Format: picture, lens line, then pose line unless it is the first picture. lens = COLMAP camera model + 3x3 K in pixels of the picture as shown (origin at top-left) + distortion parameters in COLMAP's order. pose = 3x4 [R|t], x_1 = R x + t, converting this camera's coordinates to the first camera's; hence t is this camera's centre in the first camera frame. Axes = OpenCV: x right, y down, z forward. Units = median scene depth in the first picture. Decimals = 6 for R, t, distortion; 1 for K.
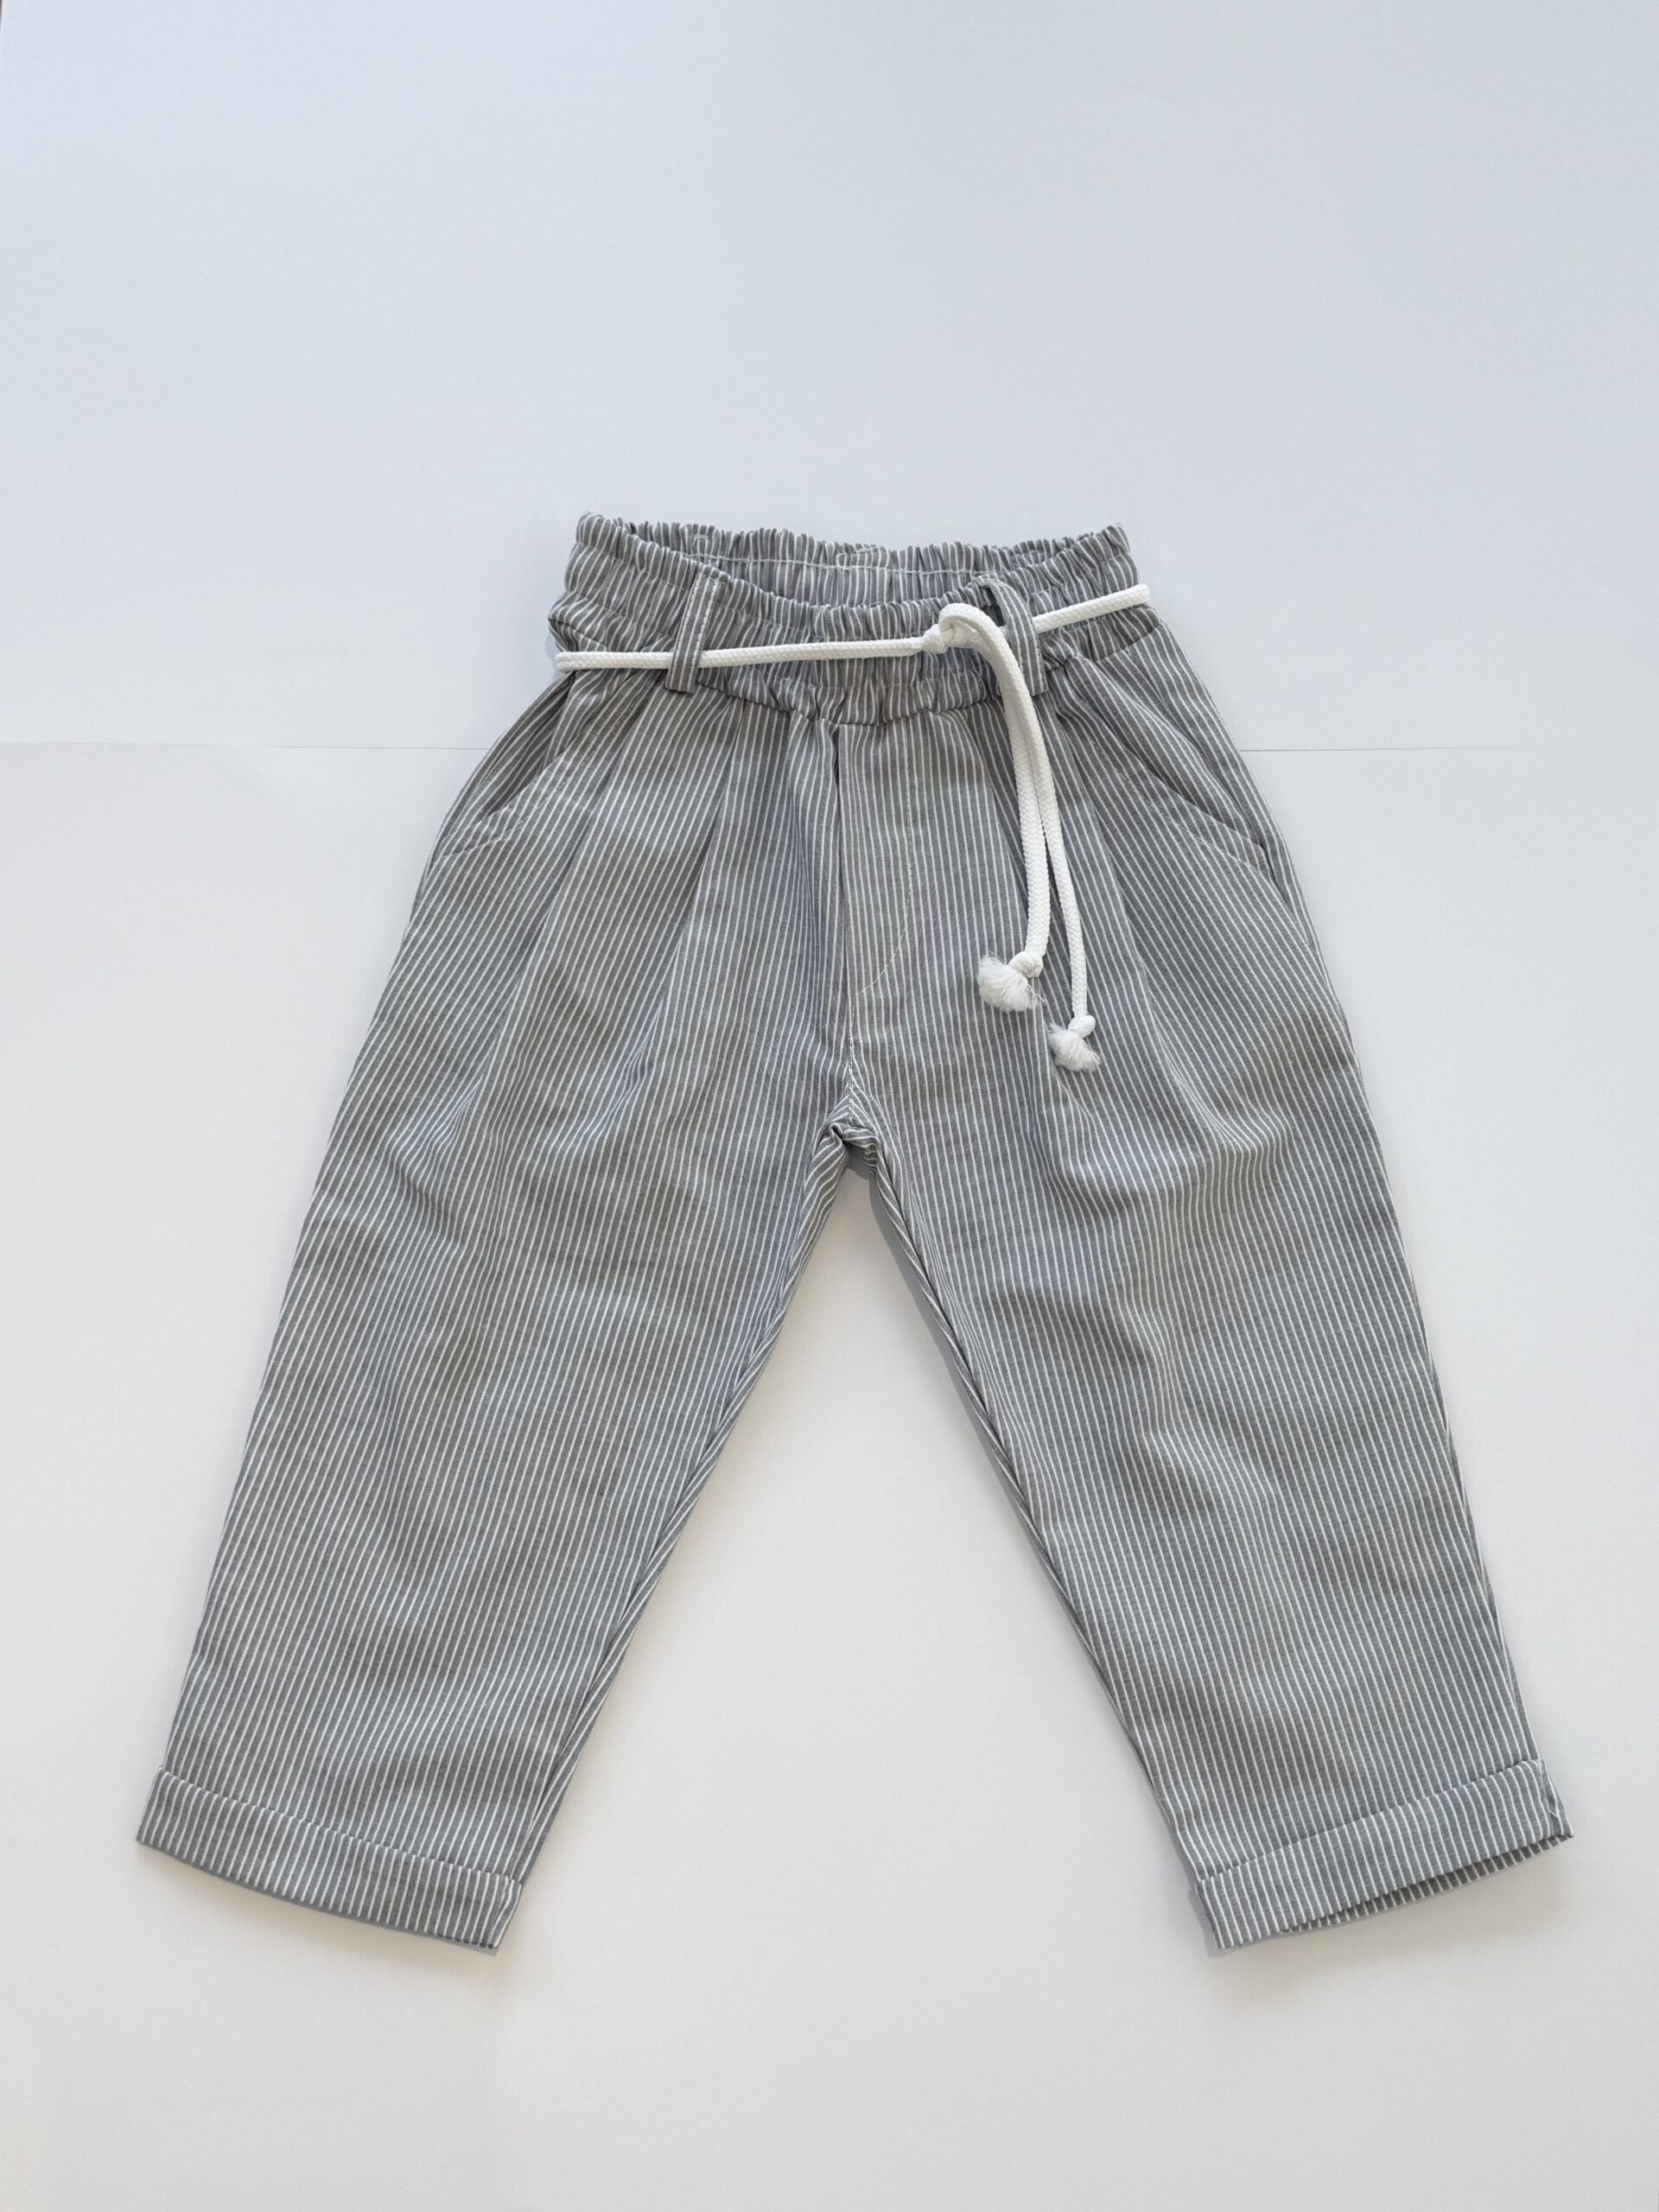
lens RADIAL K [[2484.1, 0, 829.5], [0, 2484.1, 1106.0], [0, 0, 1]] dist [0.176586, -0.501976]
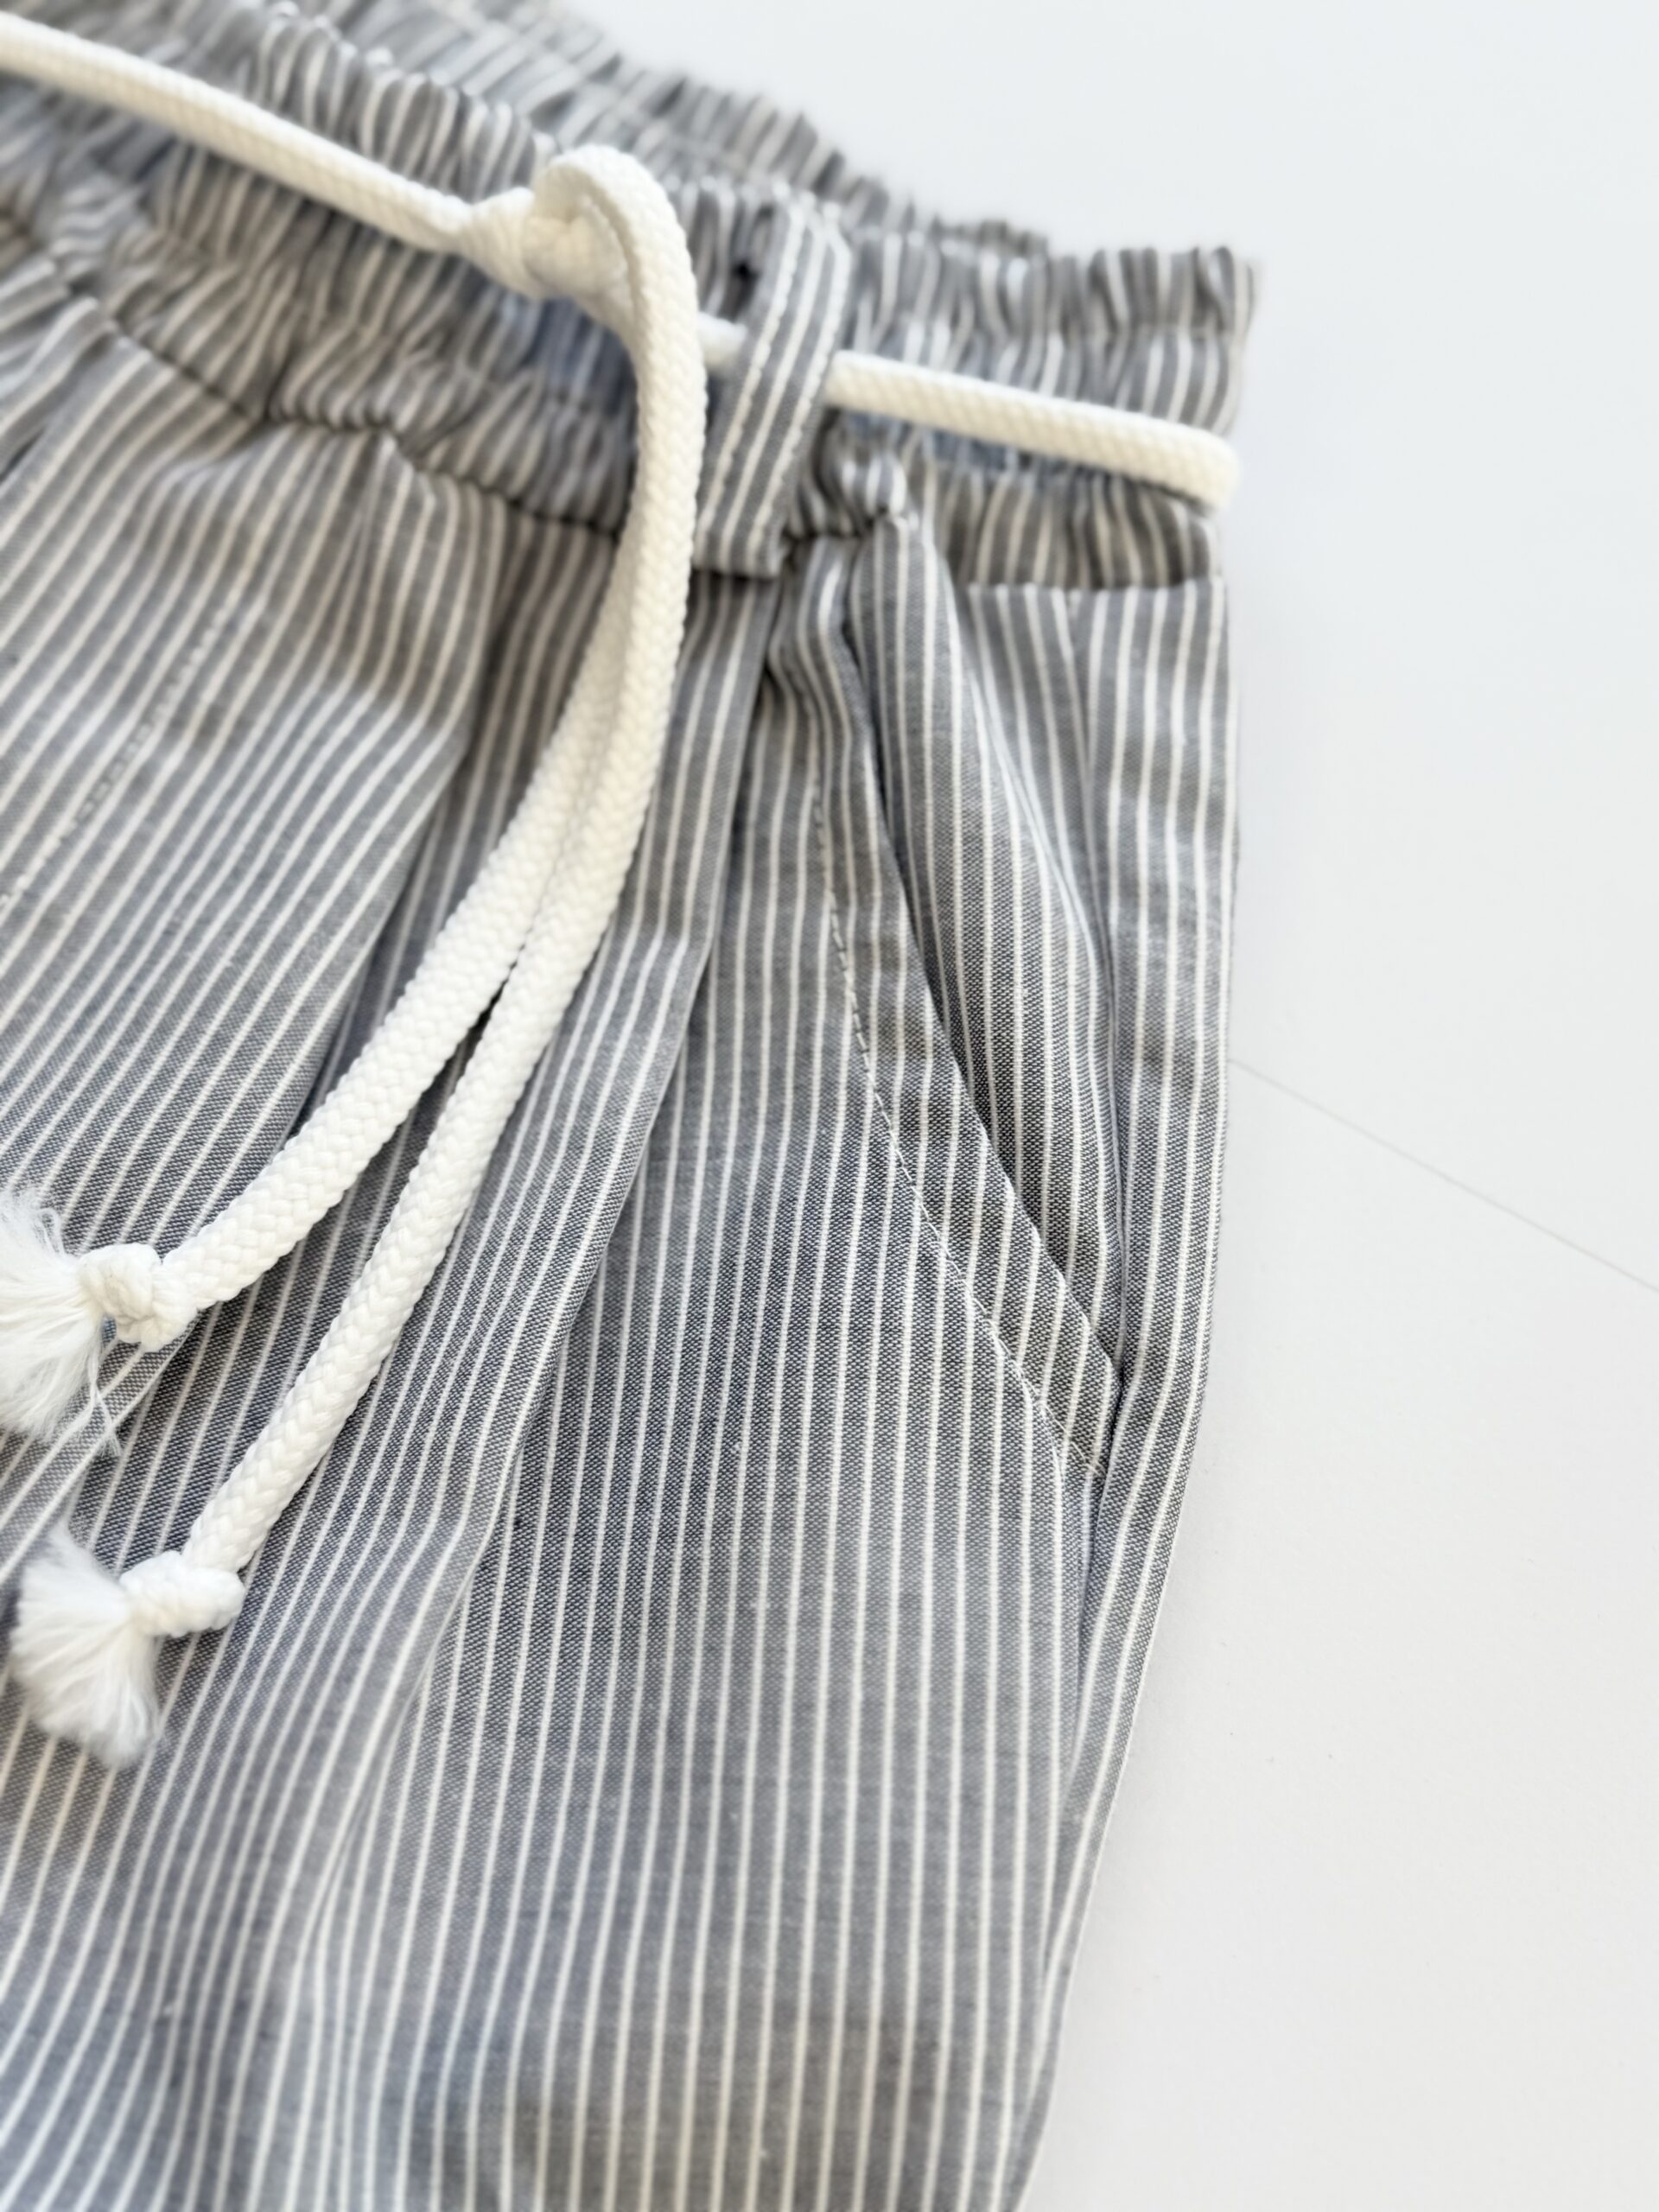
lens RADIAL K [[2484.1, 0, 829.5], [0, 2484.1, 1106.0], [0, 0, 1]] dist [0.176586, -0.501976]
pose [[0.851020, 0.488234, -0.193370, 0.185057], [-0.512802, 0.851972, -0.105723, -0.082881], [0.113129, 0.189133, 0.975413, 0.718939]]
